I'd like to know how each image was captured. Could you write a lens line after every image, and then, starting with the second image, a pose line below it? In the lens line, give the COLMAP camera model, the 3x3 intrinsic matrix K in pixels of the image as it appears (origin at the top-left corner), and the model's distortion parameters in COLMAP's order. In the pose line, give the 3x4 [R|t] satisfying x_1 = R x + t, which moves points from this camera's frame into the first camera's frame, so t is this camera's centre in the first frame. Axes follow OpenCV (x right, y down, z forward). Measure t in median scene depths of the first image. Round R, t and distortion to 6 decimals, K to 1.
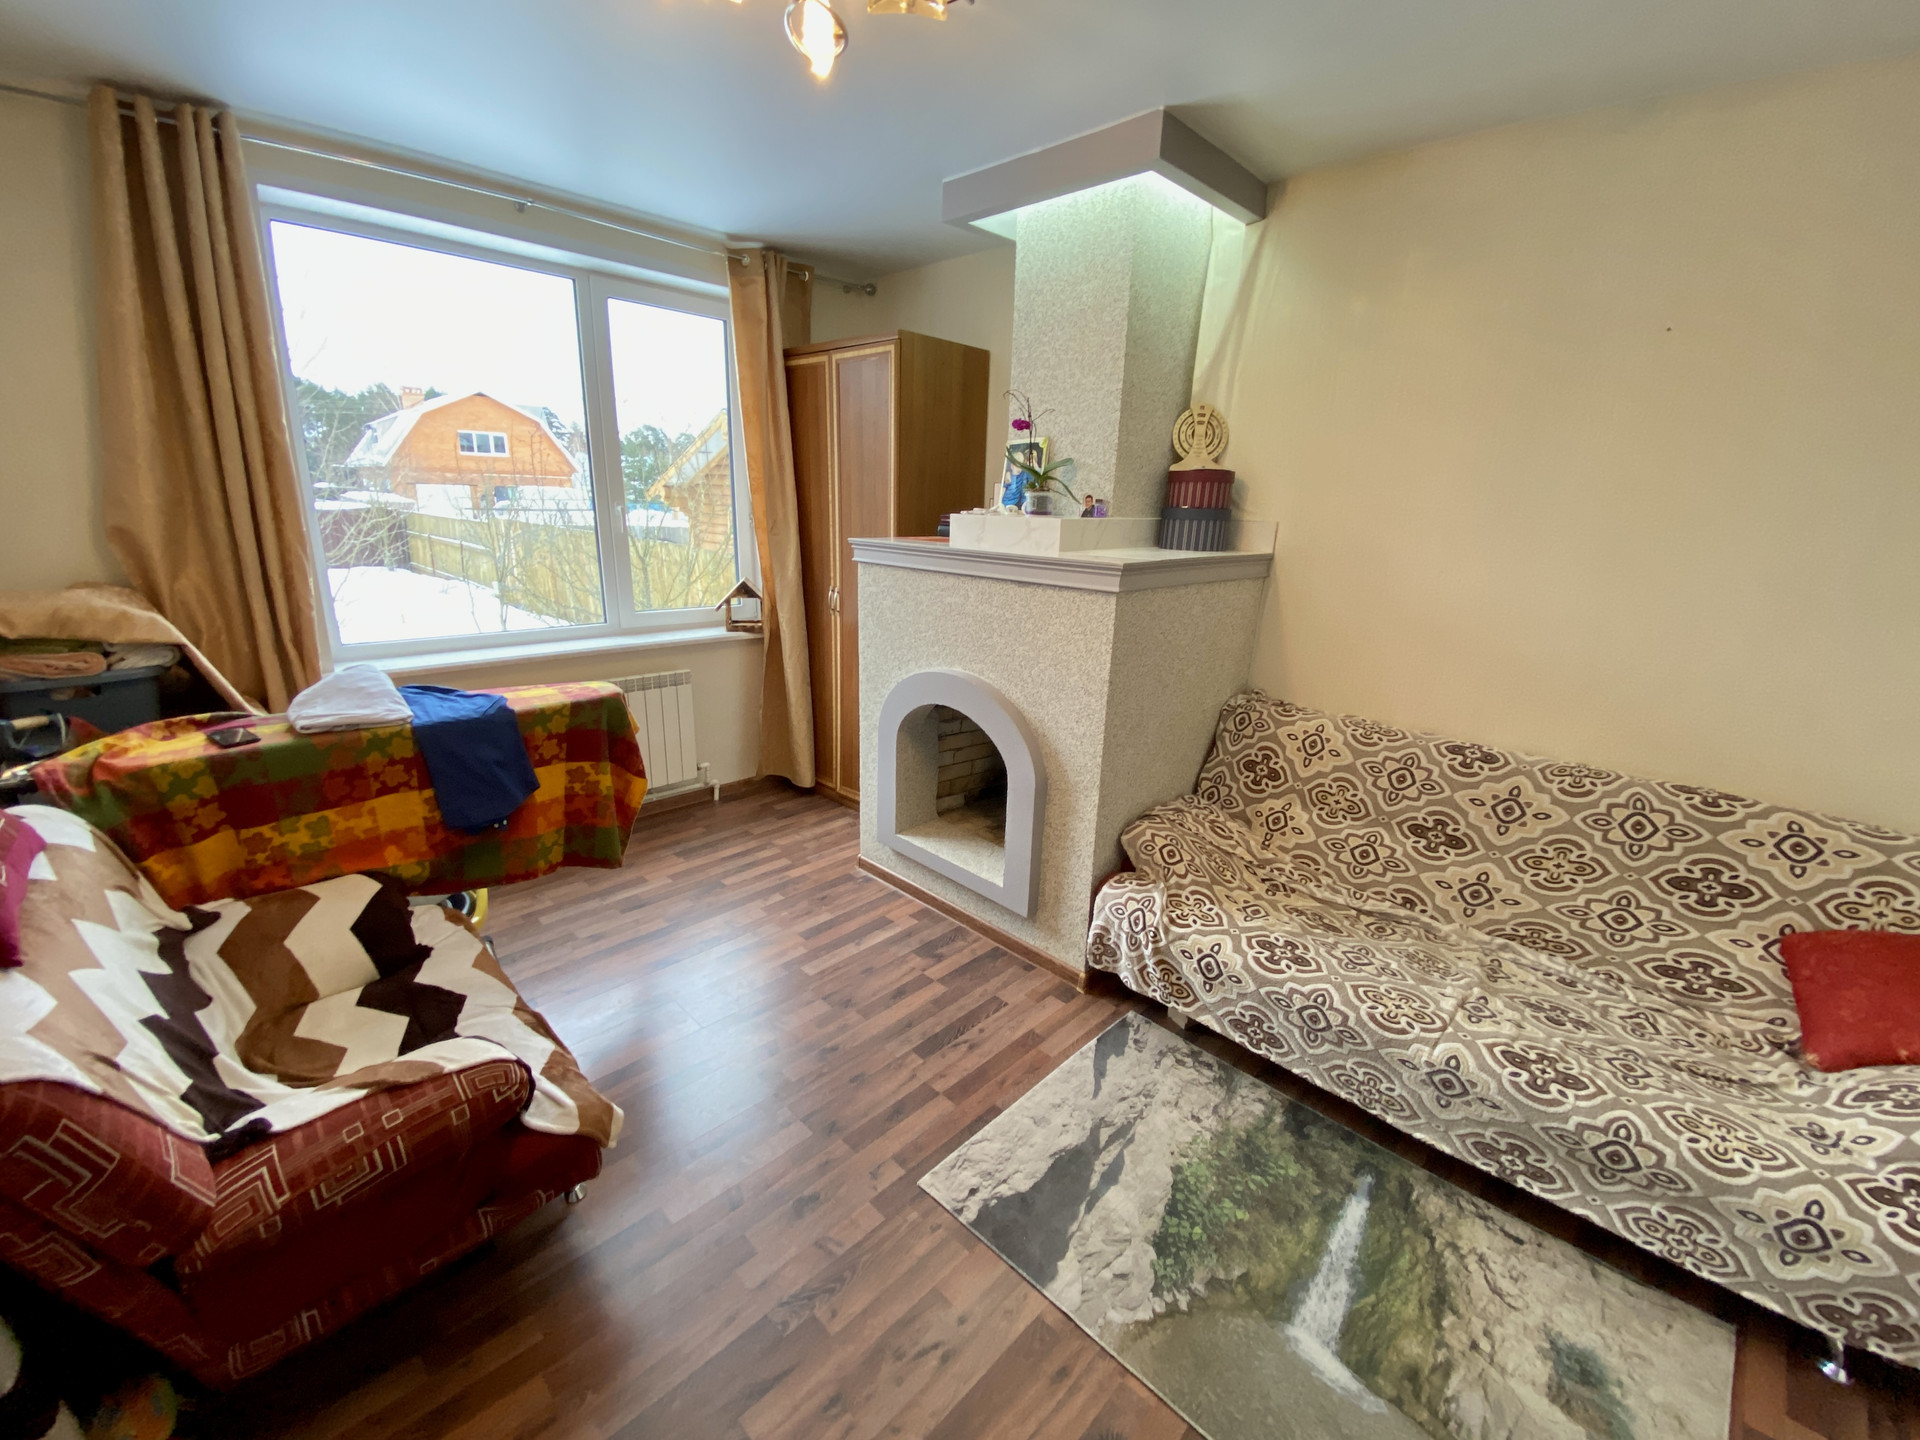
lens RADIAL K [[767.9, 0, 960.0], [0, 767.9, 720.0], [0, 0, 1]] dist [0.019653, -0.020414]
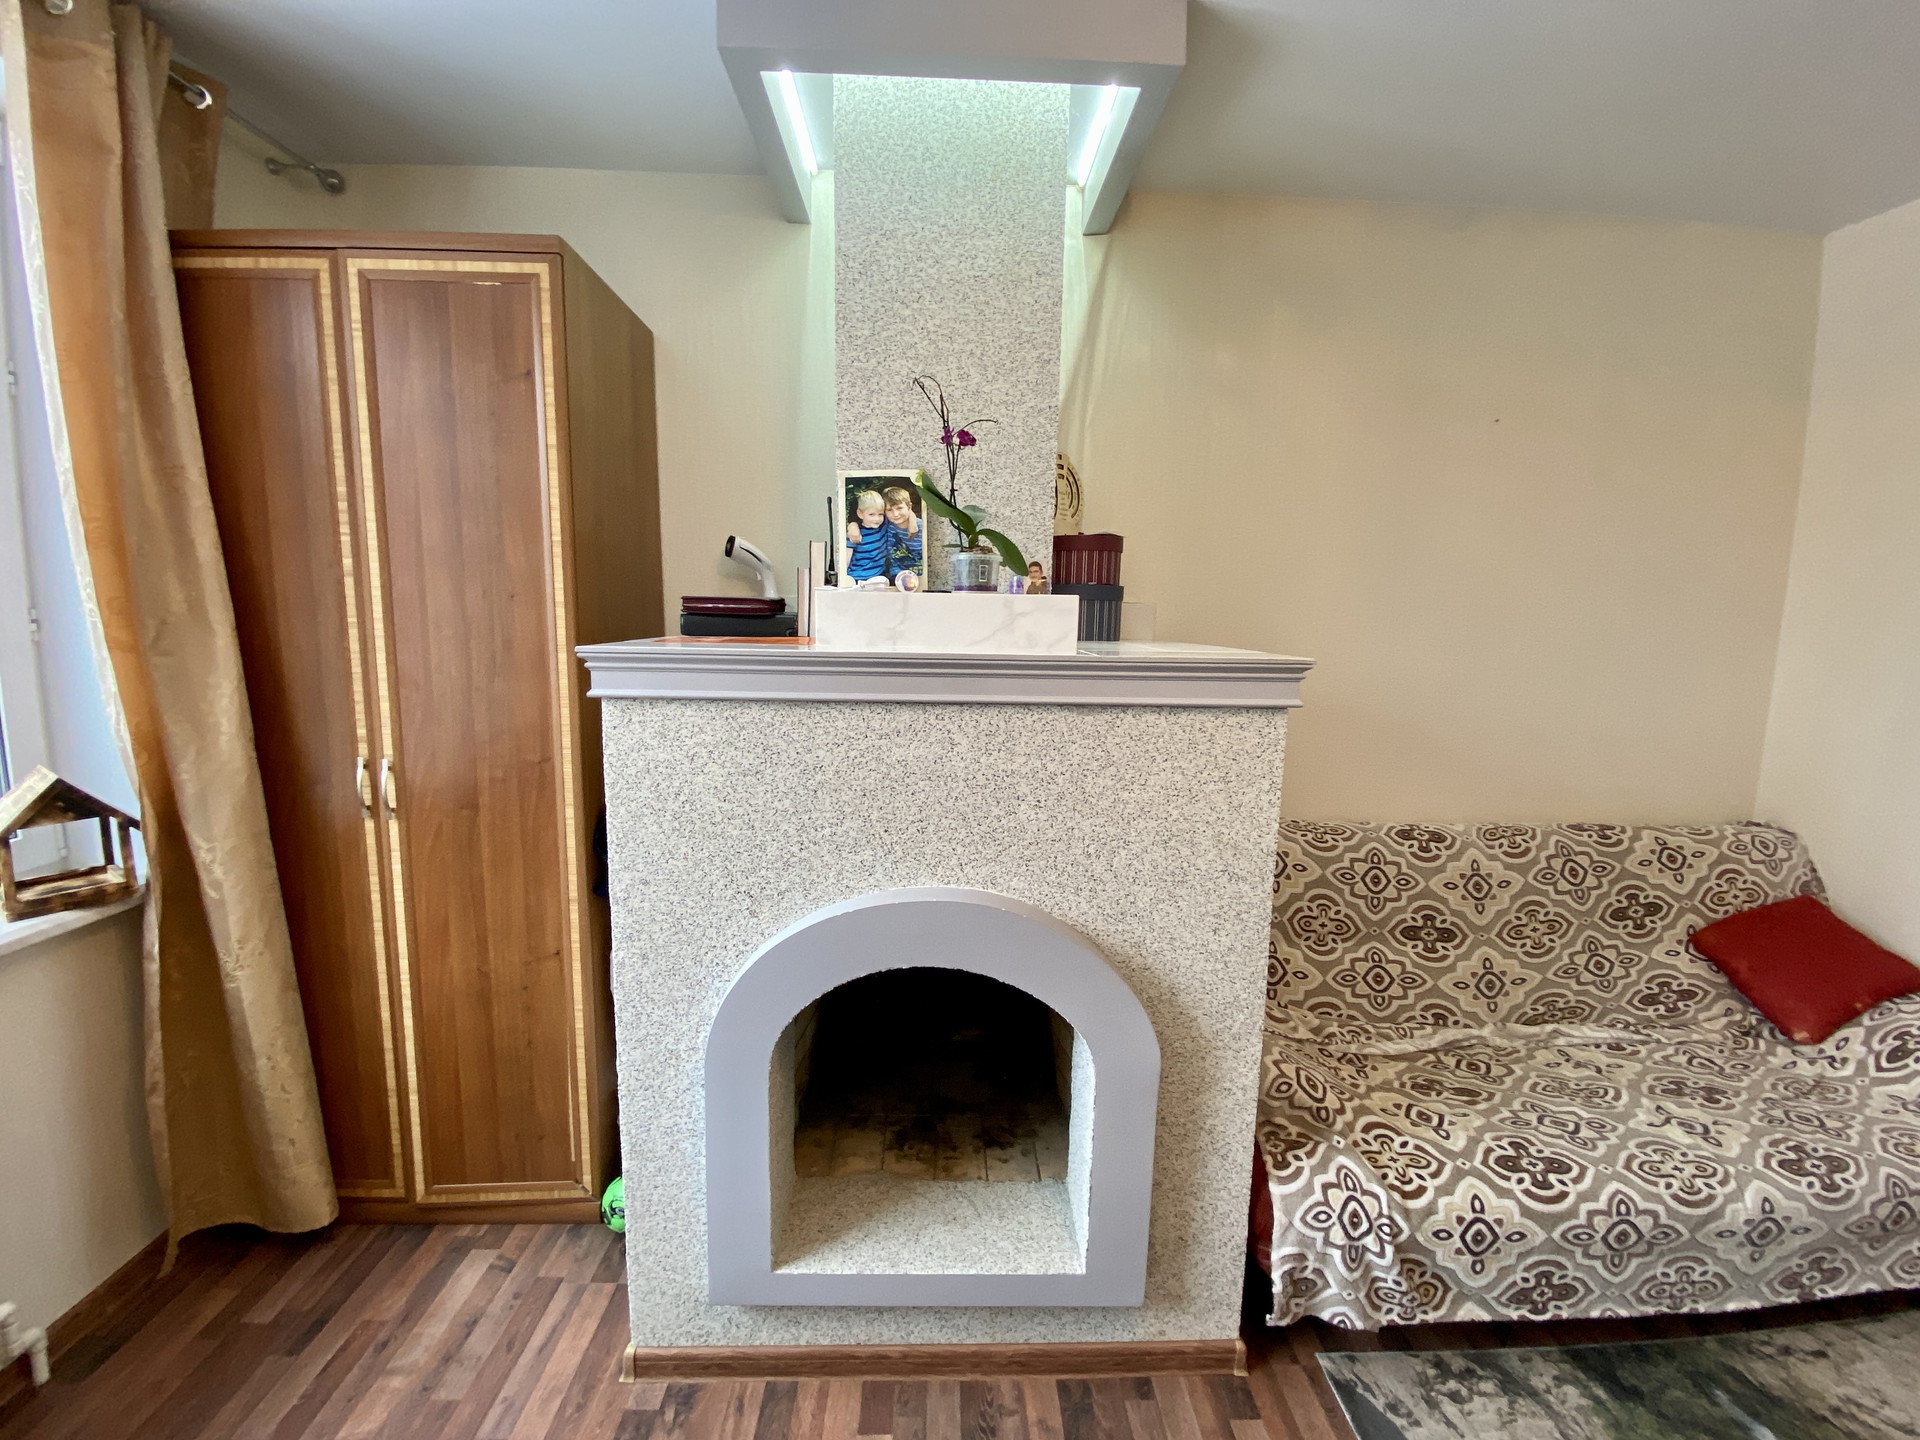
lens RADIAL K [[767.9, 0, 960.0], [0, 767.9, 720.0], [0, 0, 1]] dist [0.019653, -0.020414]
pose [[0.696901, -0.114543, 0.707961, -0.388081], [0.202915, 0.978318, -0.041460, -0.173113], [-0.687862, 0.172549, 0.705033, 0.710421]]
